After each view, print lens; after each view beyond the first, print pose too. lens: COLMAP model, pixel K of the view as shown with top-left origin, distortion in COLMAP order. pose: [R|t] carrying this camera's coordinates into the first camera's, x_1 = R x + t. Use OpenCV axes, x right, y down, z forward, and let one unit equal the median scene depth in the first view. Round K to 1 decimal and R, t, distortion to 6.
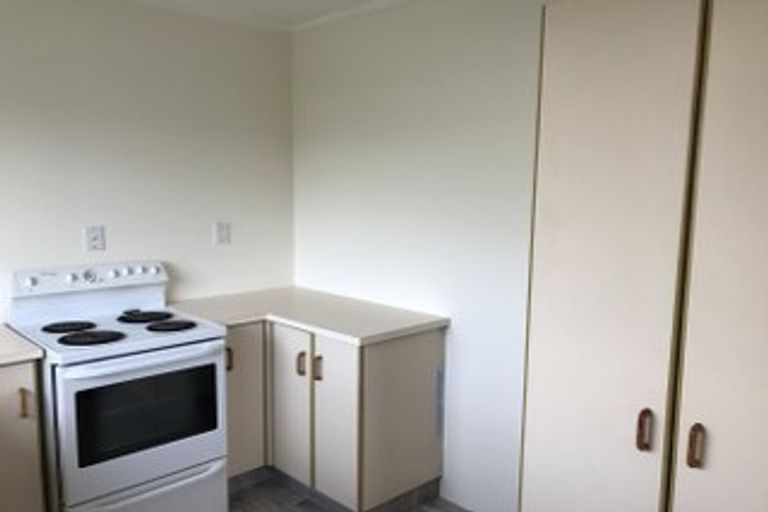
lens RADIAL K [[597.5, 0, 385.4], [0, 597.5, 276.2], [0, 0, 1]] dist [-0.000137, -0.002137]
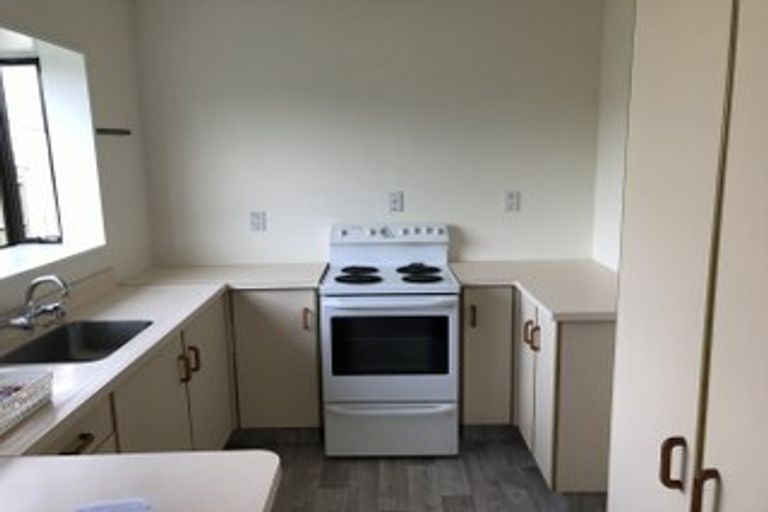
lens RADIAL K [[599.2, 0, 384.0], [0, 599.2, 256.0], [0, 0, 1]] dist [-0.000681, -0.002686]
pose [[0.733758, 0.095175, -0.672712, 0.355423], [-0.082422, 0.995296, 0.050913, -0.014304], [0.674393, 0.018088, 0.738151, 0.075354]]
